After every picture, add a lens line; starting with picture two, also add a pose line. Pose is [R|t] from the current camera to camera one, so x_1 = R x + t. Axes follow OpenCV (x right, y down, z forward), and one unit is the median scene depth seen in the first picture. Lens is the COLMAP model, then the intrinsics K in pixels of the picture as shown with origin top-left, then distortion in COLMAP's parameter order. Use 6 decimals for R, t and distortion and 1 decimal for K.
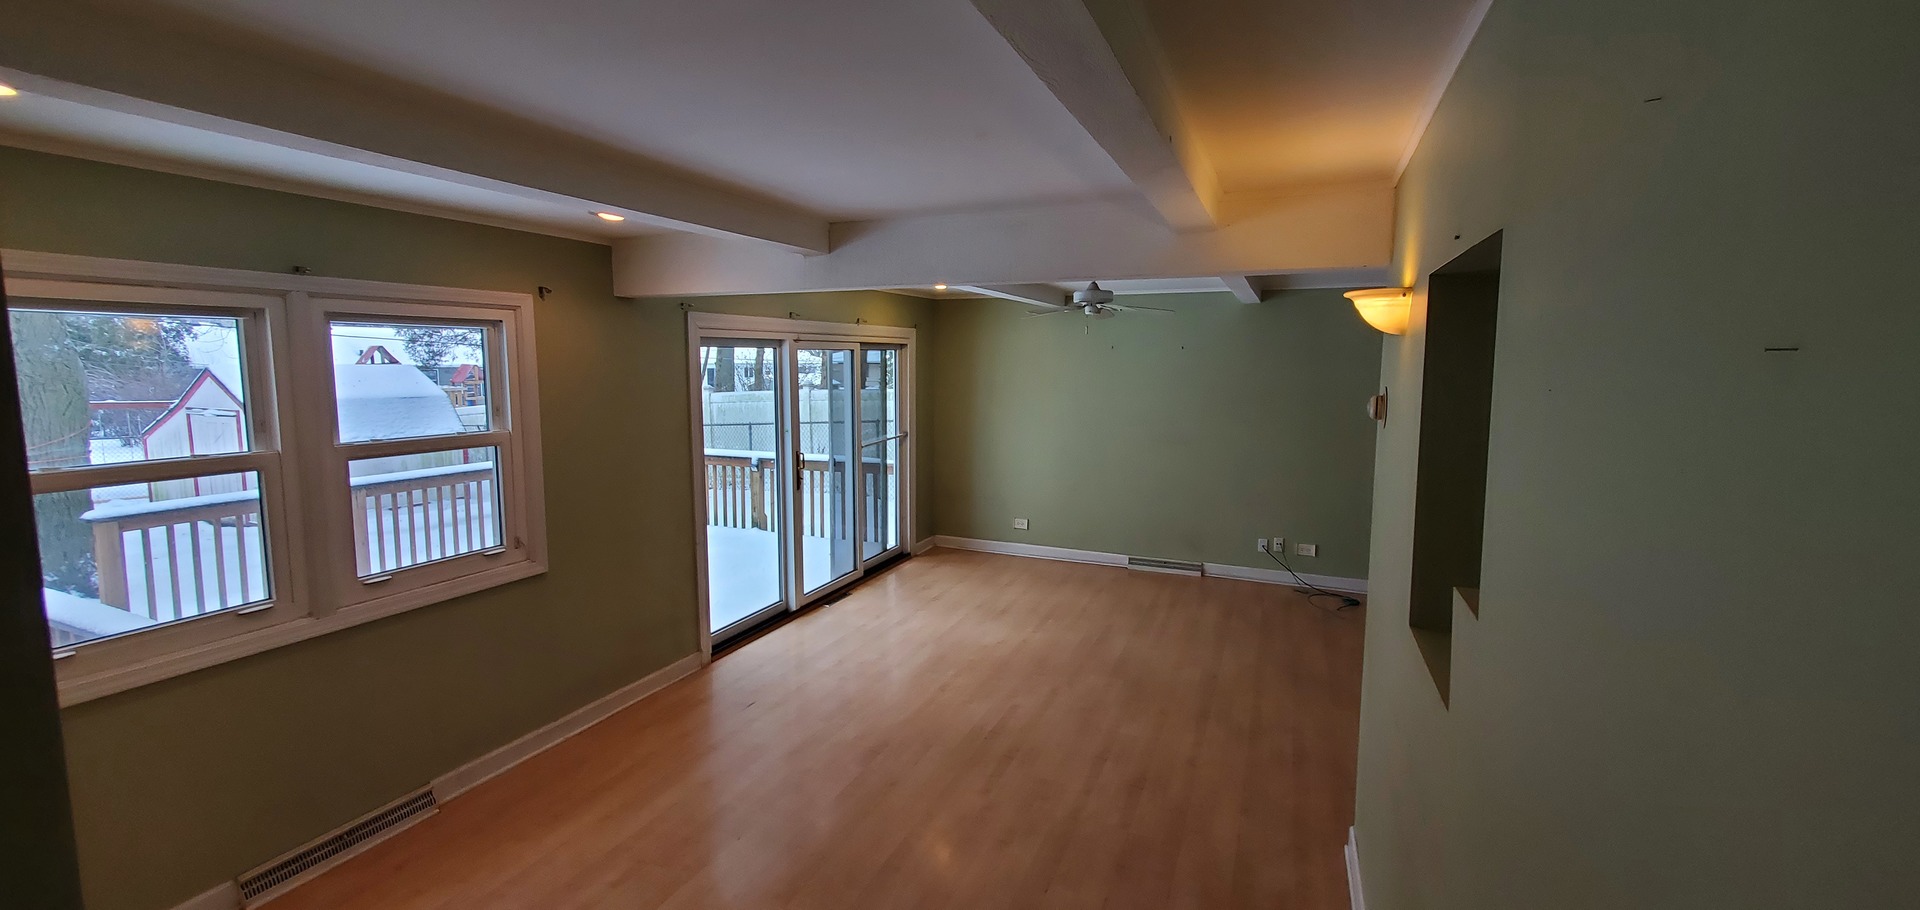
lens RADIAL K [[762.2, 0, 956.9], [0, 762.2, 441.2], [0, 0, 1]] dist [0.006977, -0.000306]
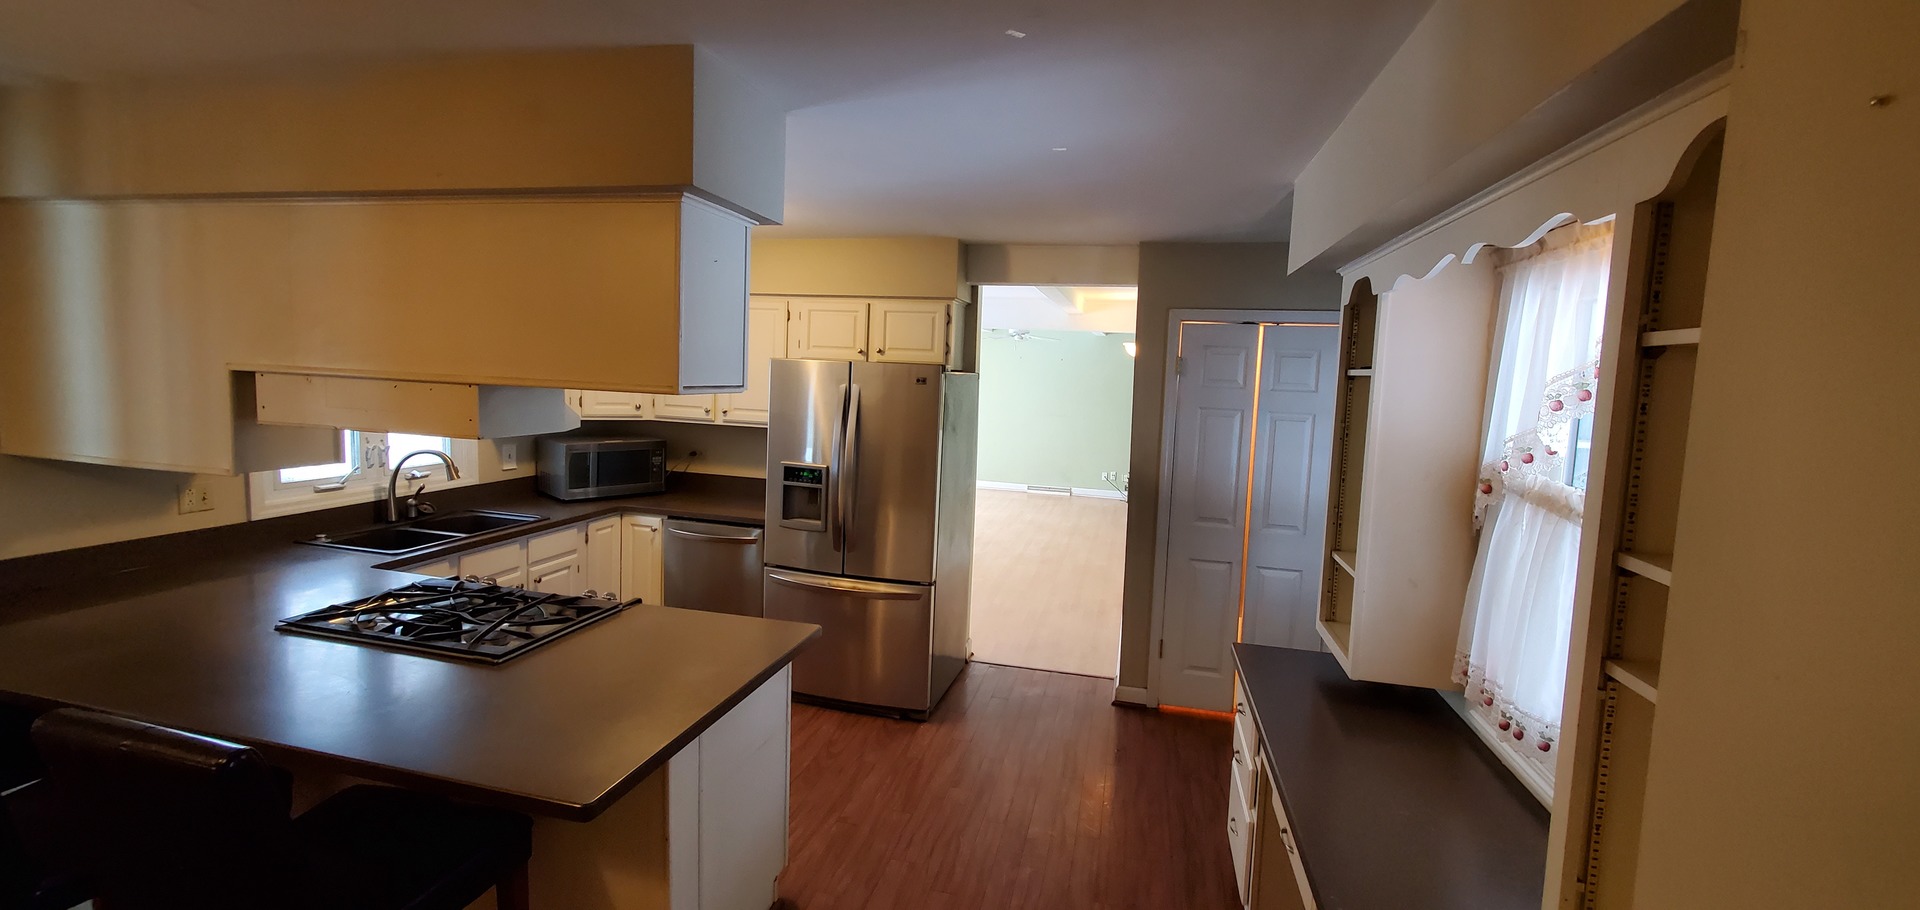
lens RADIAL K [[762.2, 0, 956.9], [0, 762.2, 441.2], [0, 0, 1]] dist [0.006977, -0.000306]
pose [[0.984831, 0.021378, 0.172194, -0.227023], [-0.018215, 0.999636, -0.019926, 0.097804], [-0.172557, 0.016487, 0.984862, -0.643297]]
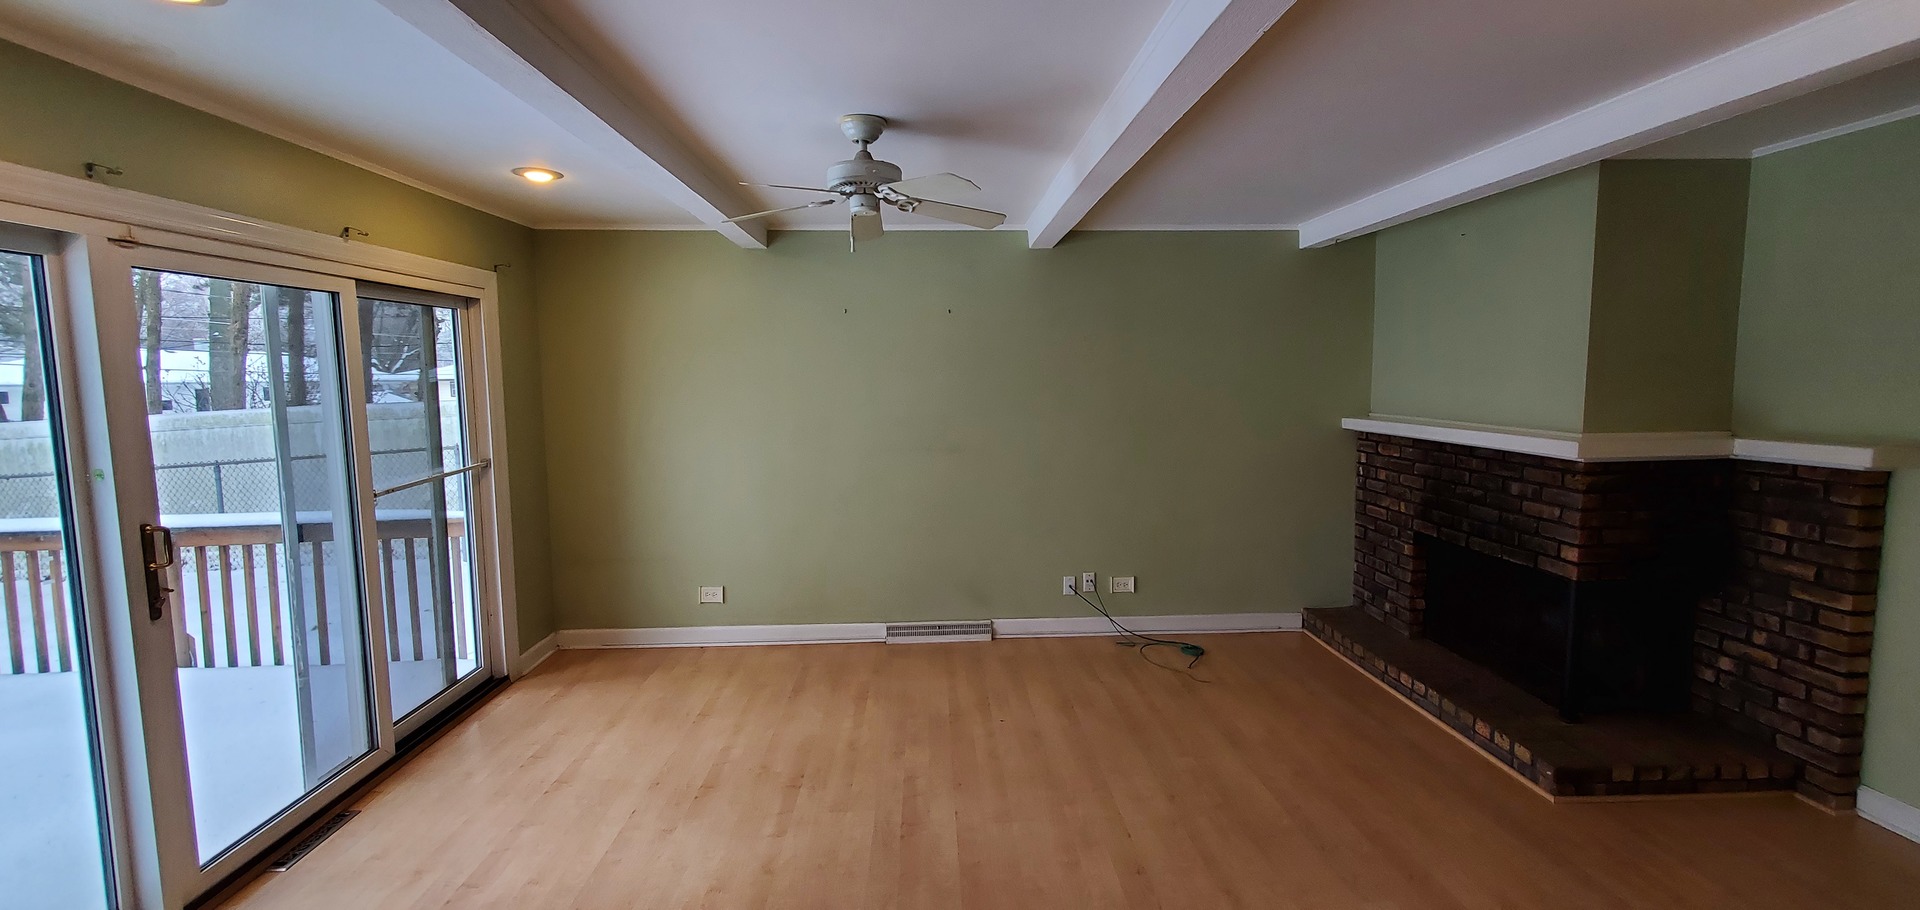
lens RADIAL K [[762.2, 0, 956.9], [0, 762.2, 441.2], [0, 0, 1]] dist [0.006977, -0.000306]
pose [[0.898359, -0.051279, 0.436259, -0.002011], [0.060020, 0.998177, -0.006266, -0.001306], [-0.435143, 0.031814, 0.899799, 0.394516]]
